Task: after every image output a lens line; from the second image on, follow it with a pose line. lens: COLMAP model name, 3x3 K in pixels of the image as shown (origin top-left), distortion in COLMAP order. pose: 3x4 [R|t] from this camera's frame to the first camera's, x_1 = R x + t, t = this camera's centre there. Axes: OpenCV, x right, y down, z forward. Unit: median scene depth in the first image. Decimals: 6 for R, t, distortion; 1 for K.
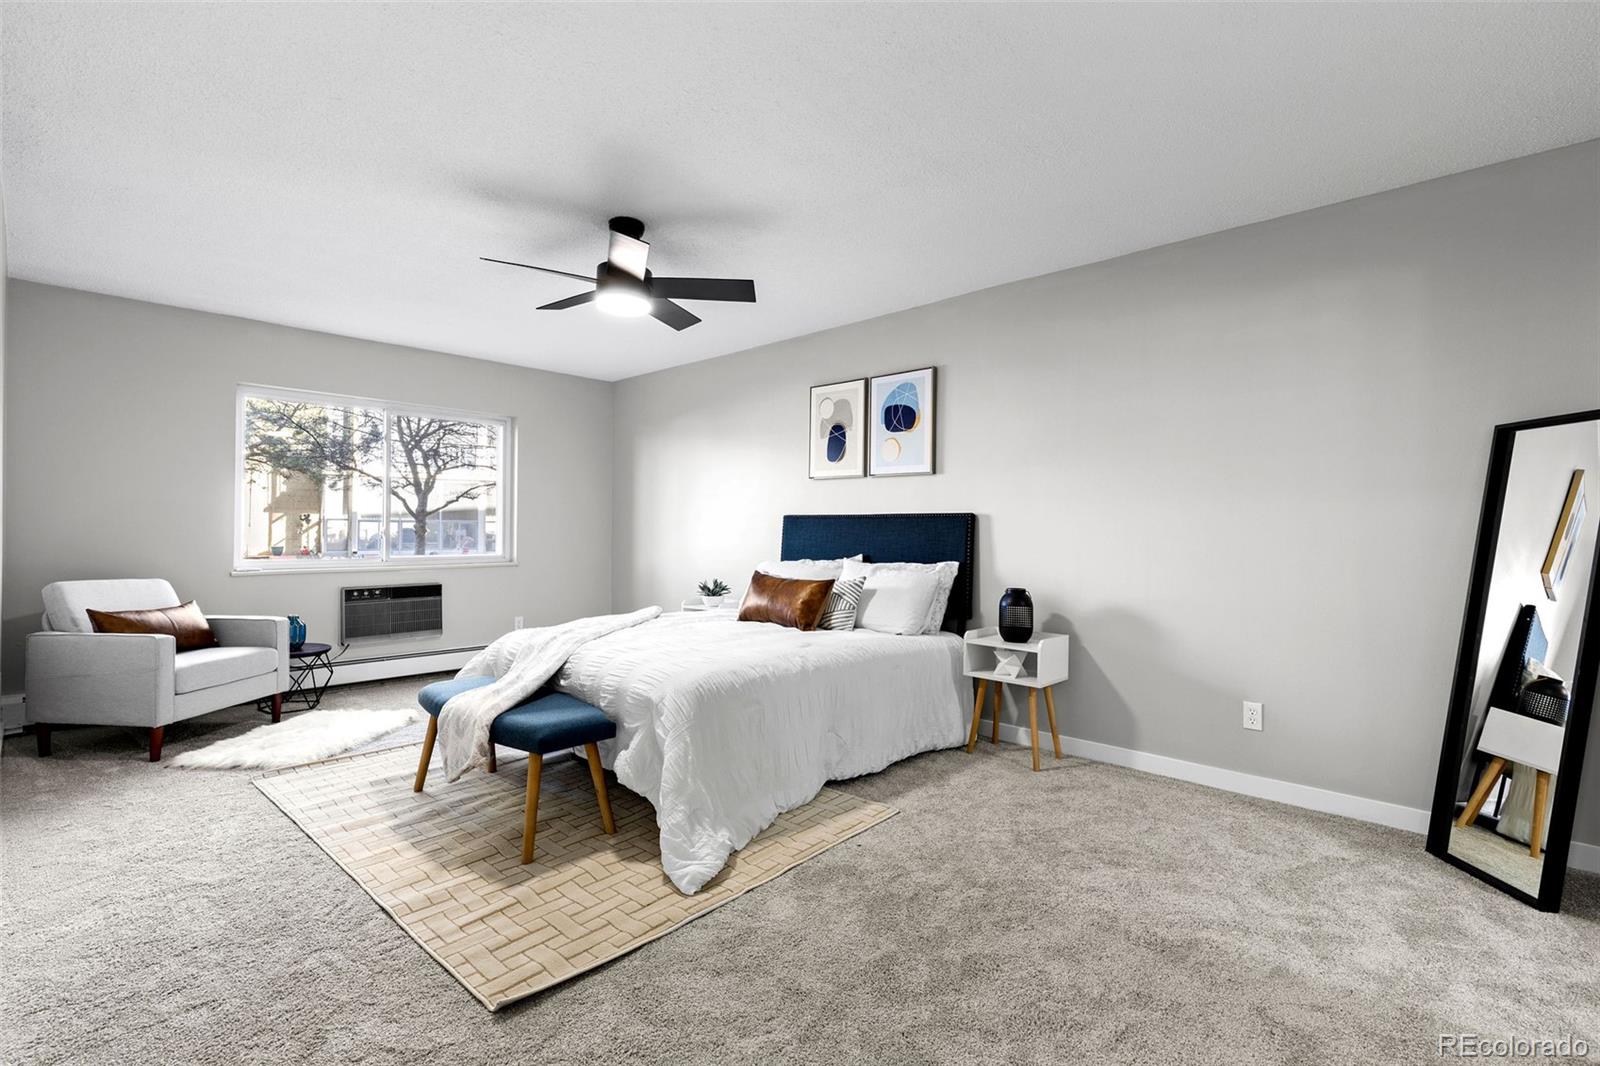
lens RADIAL K [[724.4, 0, 765.3], [0, 724.4, 522.5], [0, 0, 1]] dist [0.005920, -0.000417]
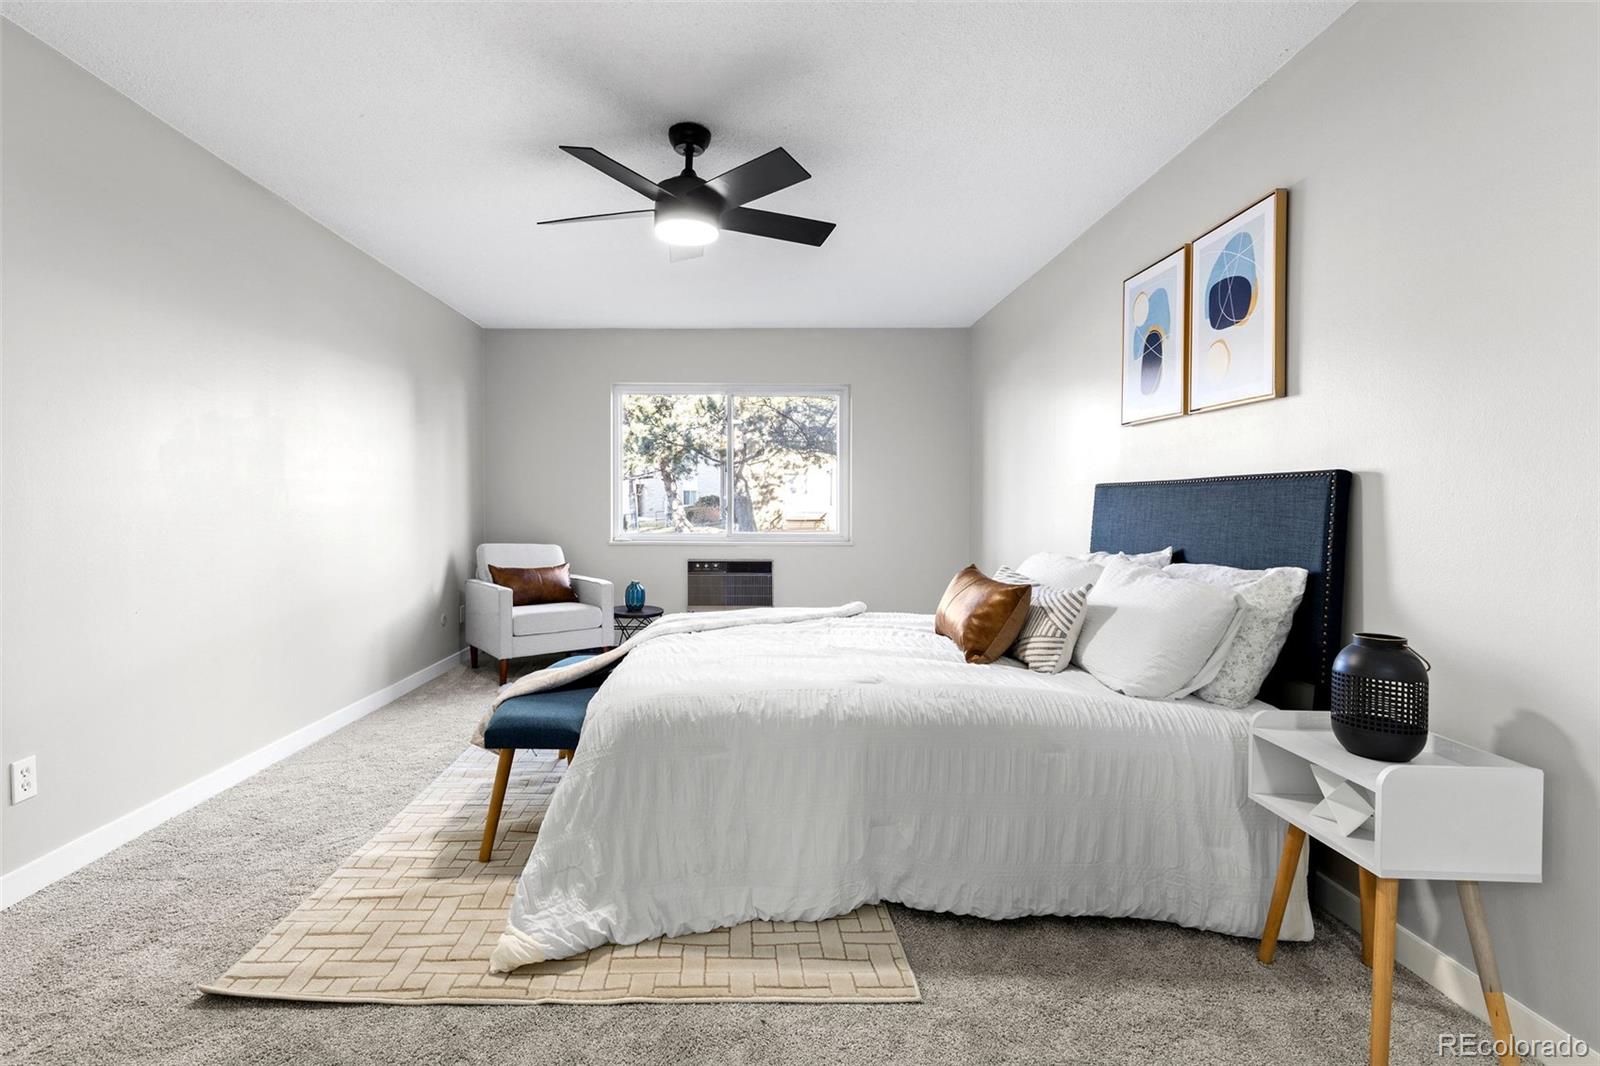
lens RADIAL K [[747.6, 0, 738.3], [0, 747.6, 508.7], [0, 0, 1]] dist [0.004679, 0.000302]
pose [[0.685889, 0.001714, -0.727704, 0.392392], [0.005929, 0.999951, 0.007943, 0.007032], [0.727682, -0.009763, 0.685845, 0.383372]]
